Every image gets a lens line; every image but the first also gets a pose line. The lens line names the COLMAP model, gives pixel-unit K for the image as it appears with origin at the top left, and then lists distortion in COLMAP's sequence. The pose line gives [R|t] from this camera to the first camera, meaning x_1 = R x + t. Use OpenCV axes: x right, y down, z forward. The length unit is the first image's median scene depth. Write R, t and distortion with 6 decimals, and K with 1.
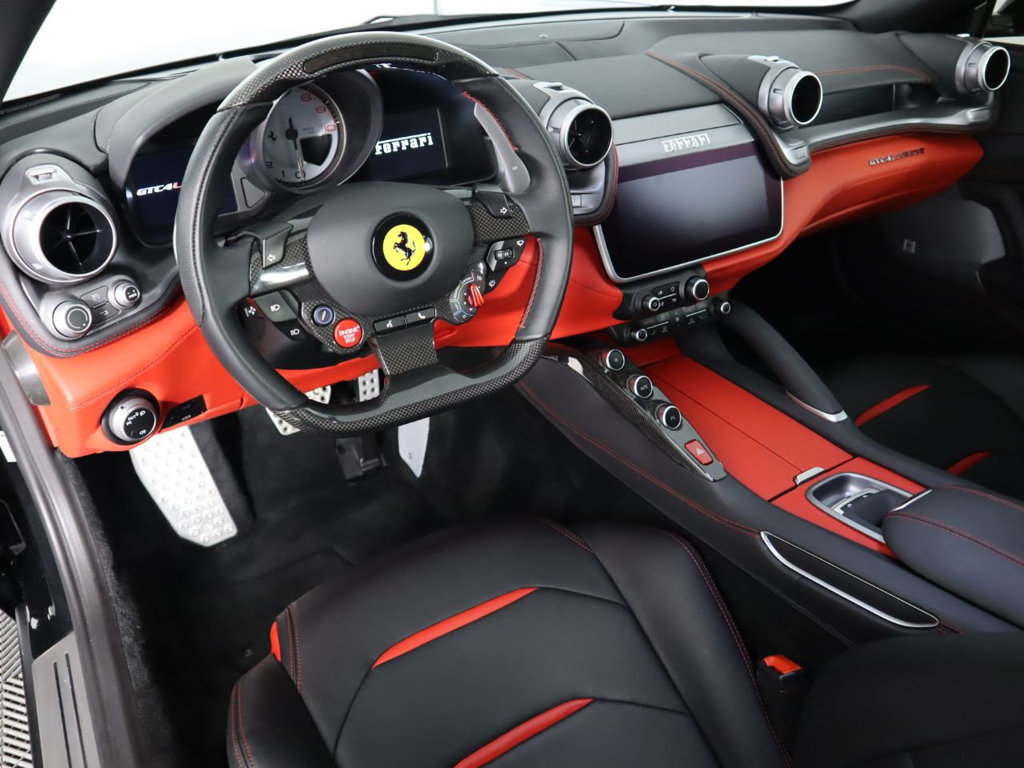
lens RADIAL K [[807.1, 0, 514.9], [0, 807.1, 370.7], [0, 0, 1]] dist [-0.128002, 0.087738]
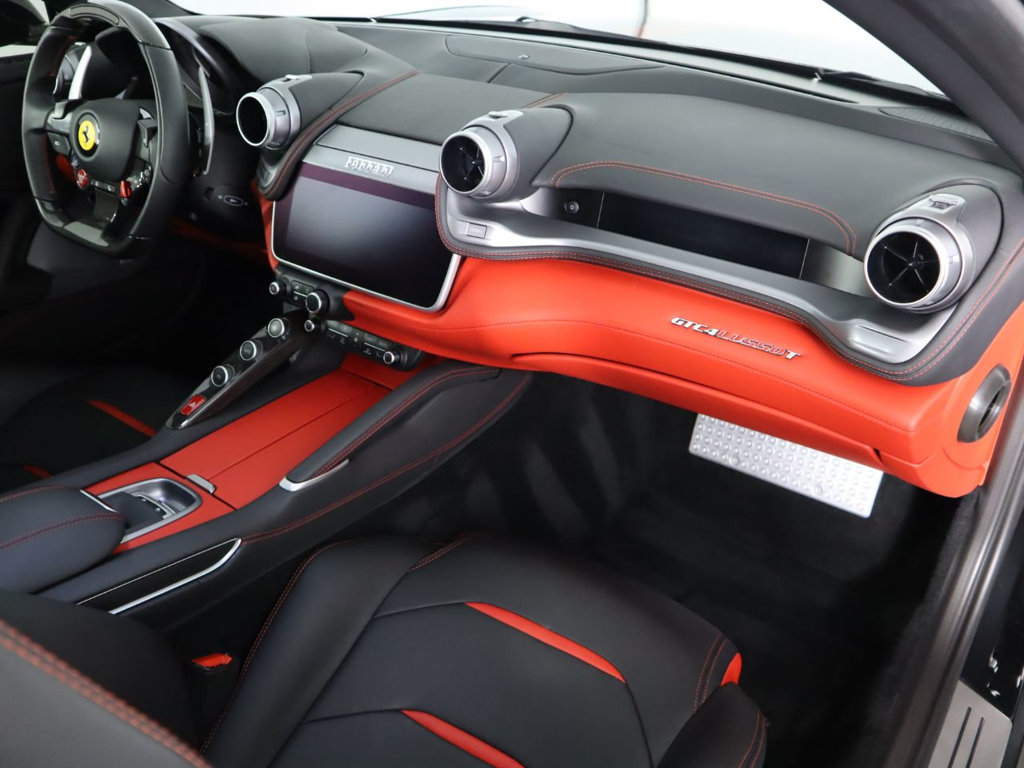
lens RADIAL K [[908.1, 0, 511.9], [0, 908.1, 365.1], [0, 0, 1]] dist [-0.048000, 0.000970]
pose [[0.373486, 0.453138, -0.809428, 1.375634], [-0.488801, 0.837740, 0.243445, -0.465922], [0.788404, 0.304726, 0.534379, 0.649926]]
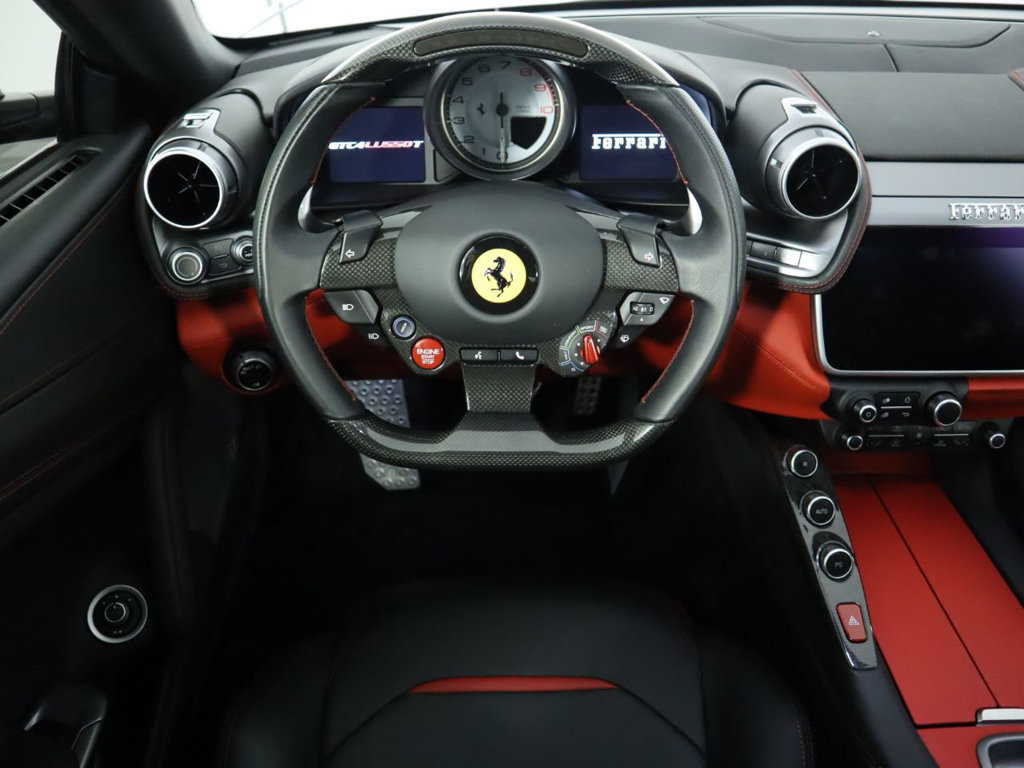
lens RADIAL K [[807.1, 0, 514.9], [0, 807.1, 370.7], [0, 0, 1]] dist [-0.128002, 0.087738]
pose [[0.856656, 0.291434, -0.425683, 0.199681], [-0.268161, 0.956466, 0.115166, -0.121695], [0.440715, 0.015494, 0.897513, 0.194629]]
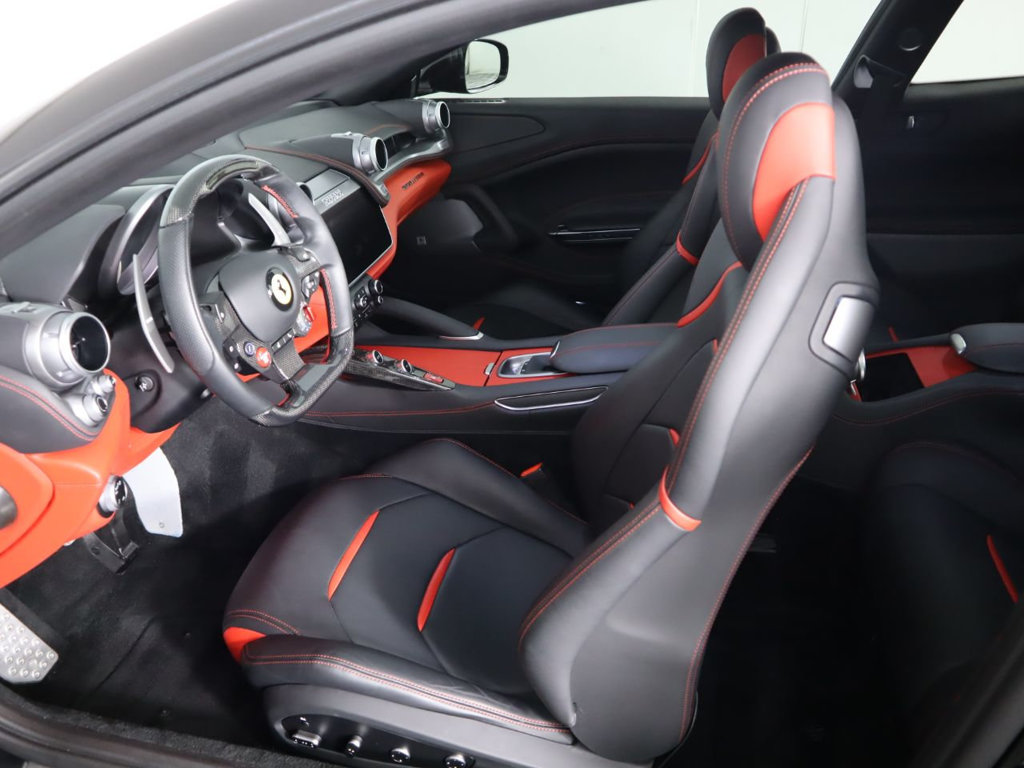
lens RADIAL K [[807.1, 0, 514.9], [0, 807.1, 370.7], [0, 0, 1]] dist [-0.128002, 0.087738]
pose [[0.688012, -0.344191, 0.638883, -0.648631], [0.396091, 0.915777, 0.066815, 0.046434], [-0.608072, 0.207087, 0.766397, -0.294490]]
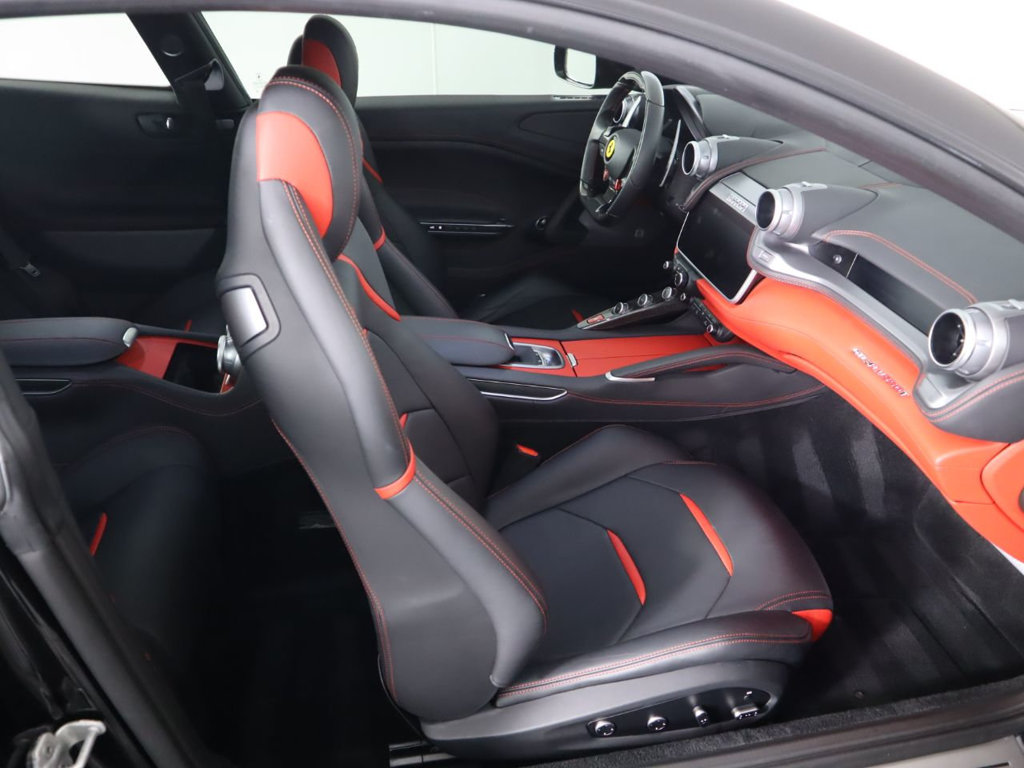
lens RADIAL K [[807.1, 0, 514.9], [0, 807.1, 370.7], [0, 0, 1]] dist [-0.128002, 0.087738]
pose [[-0.382060, 0.452914, -0.805543, 1.799929], [-0.479304, 0.648152, 0.591749, -0.804823], [0.790125, 0.612183, -0.030549, 0.964314]]
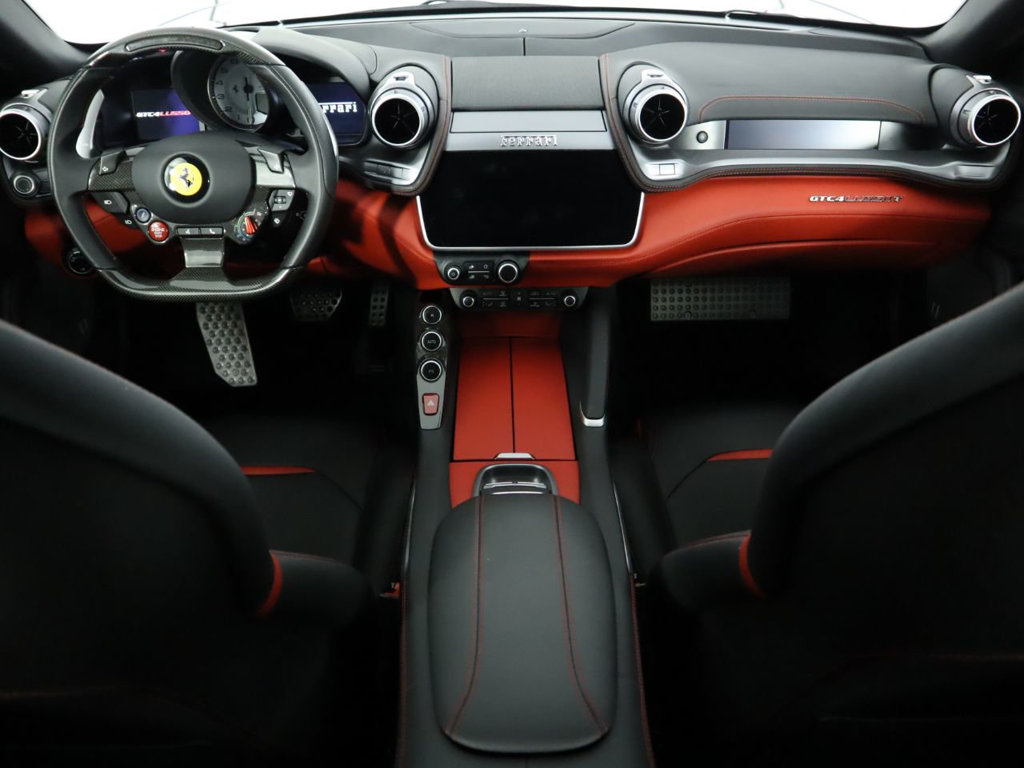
lens RADIAL K [[807.1, 0, 514.9], [0, 807.1, 370.7], [0, 0, 1]] dist [-0.128002, 0.087738]
pose [[0.858710, 0.283966, -0.426592, 0.806277], [-0.264620, 0.958573, 0.105419, -0.098032], [0.438855, 0.022361, 0.898280, 0.003765]]
